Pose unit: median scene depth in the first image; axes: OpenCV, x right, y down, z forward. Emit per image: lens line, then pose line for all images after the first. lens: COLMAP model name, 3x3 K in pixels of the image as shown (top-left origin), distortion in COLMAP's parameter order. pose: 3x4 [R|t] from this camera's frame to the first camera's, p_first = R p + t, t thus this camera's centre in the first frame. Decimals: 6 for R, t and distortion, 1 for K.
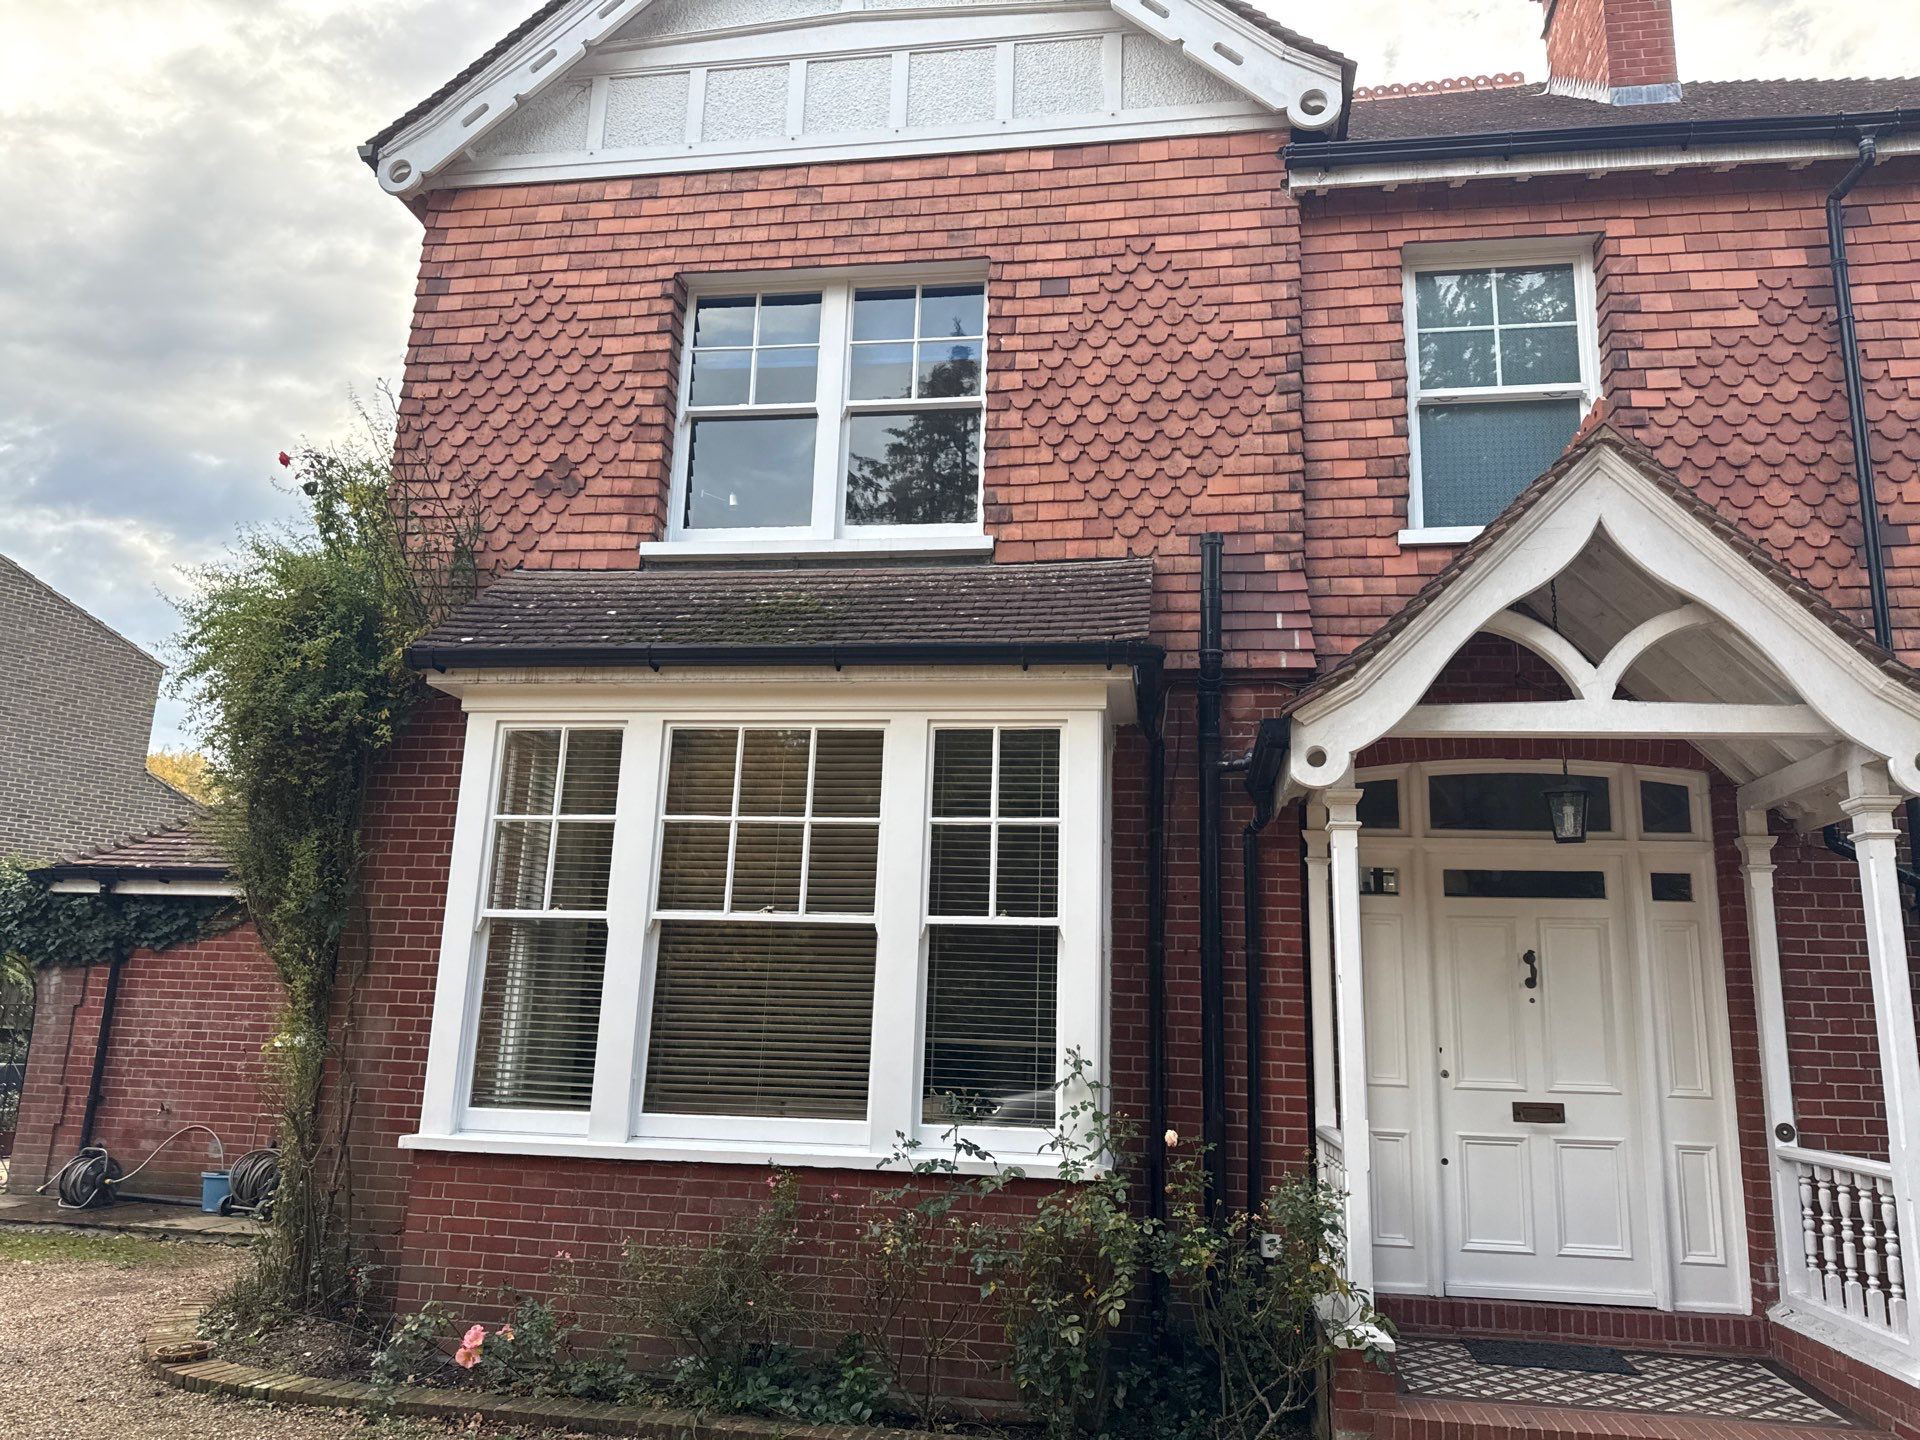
lens RADIAL K [[1285.2, 0, 960.3], [0, 1285.2, 750.5], [0, 0, 1]] dist [0.042311, -0.071352]
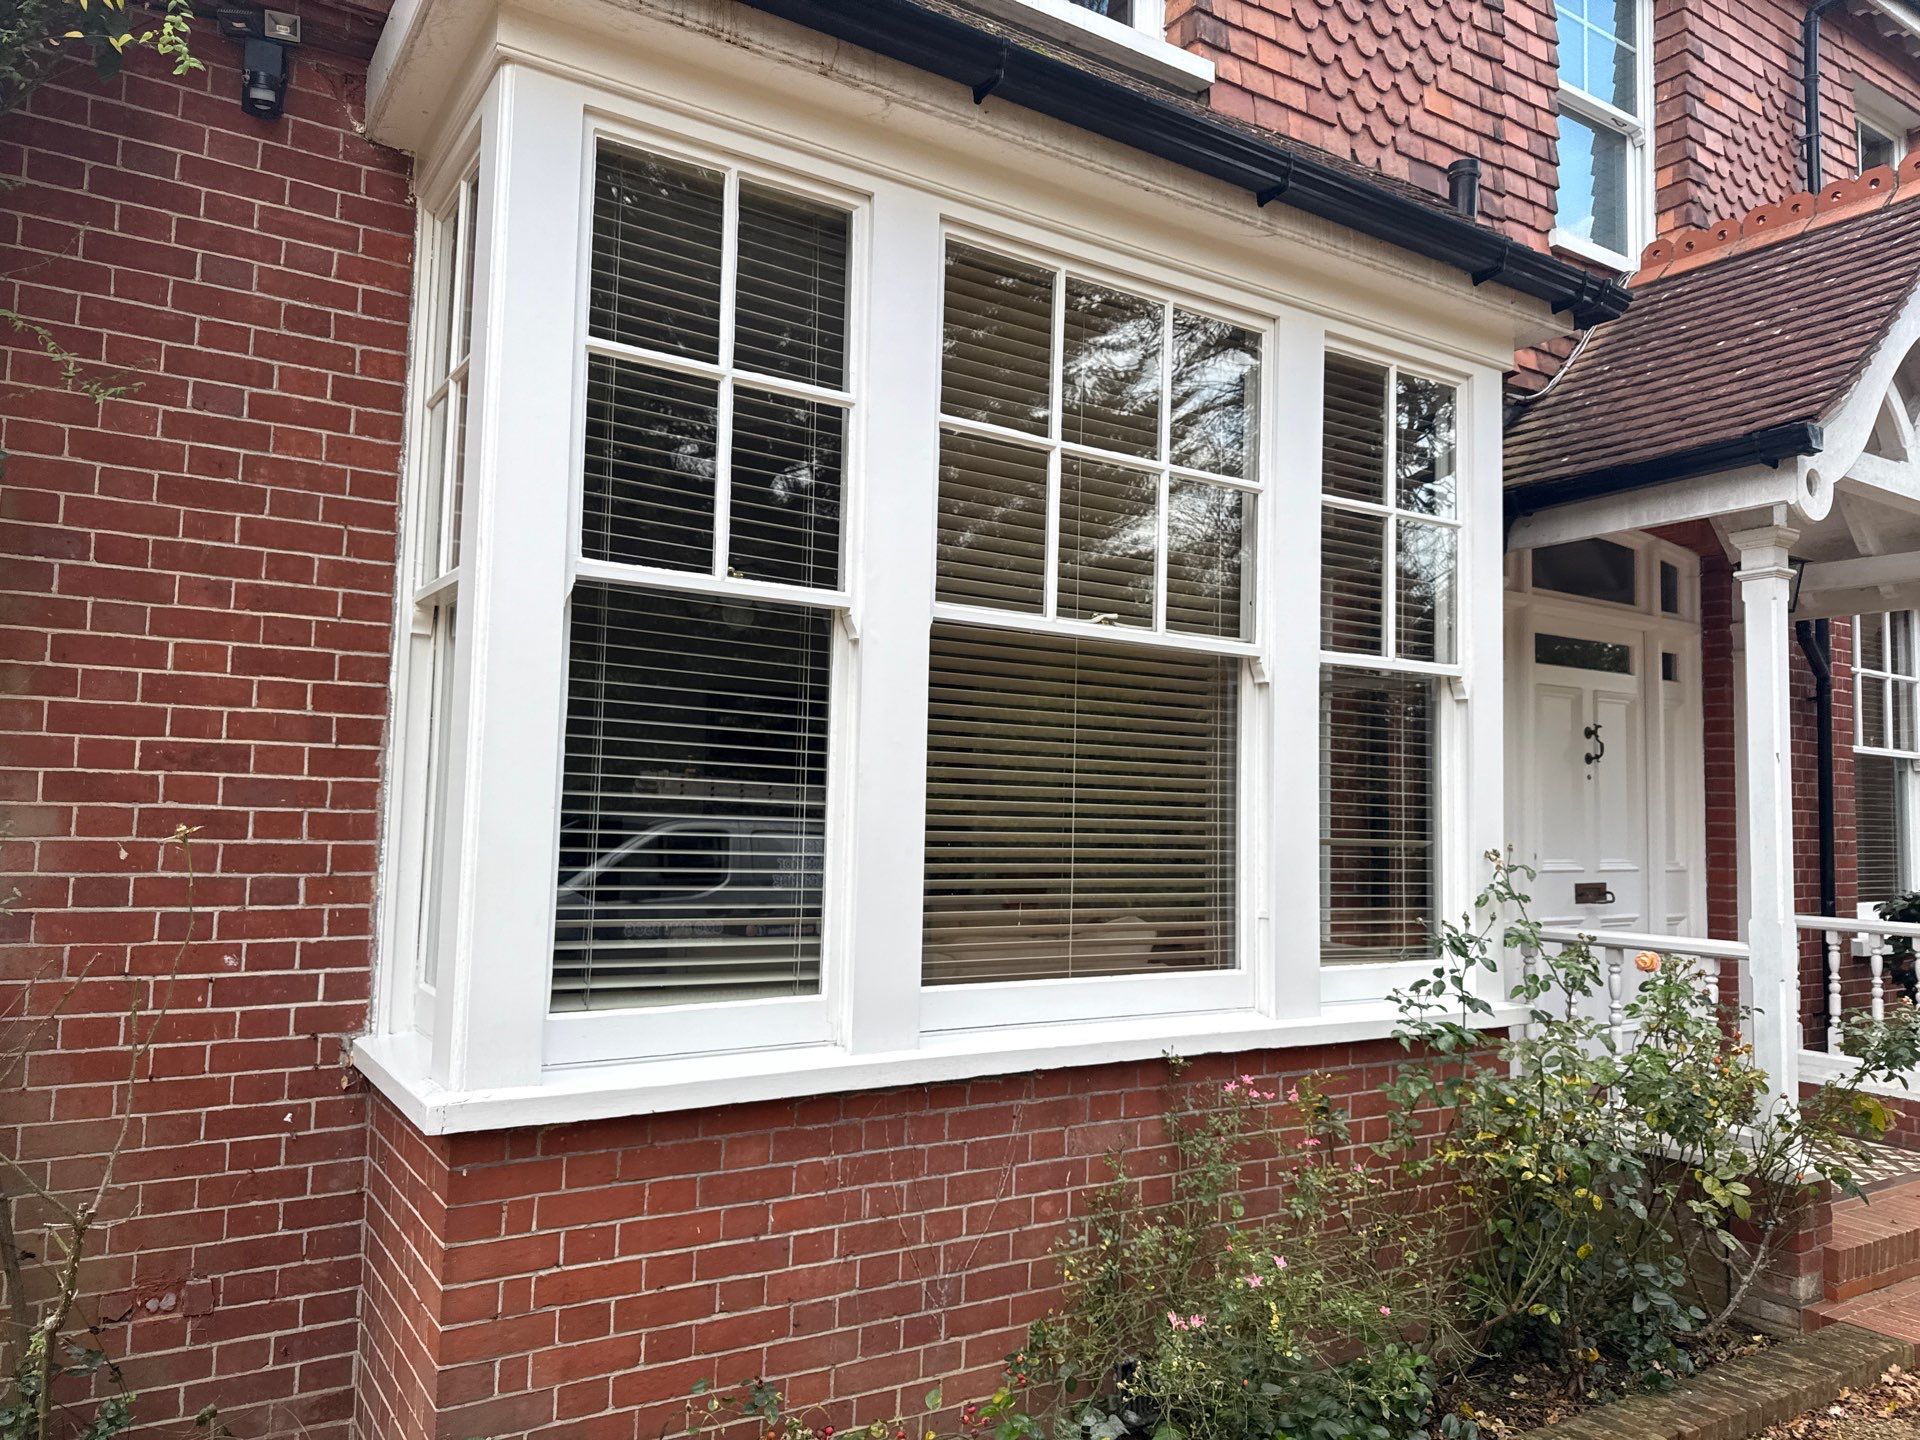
lens RADIAL K [[1335.2, 0, 958.9], [0, 1335.2, 715.7], [0, 0, 1]] dist [0.023645, -0.028229]
pose [[0.757010, 0.034352, 0.652500, -0.553541], [-0.138876, 0.984259, 0.109303, 0.108231], [-0.638474, -0.173360, 0.749865, 0.580917]]
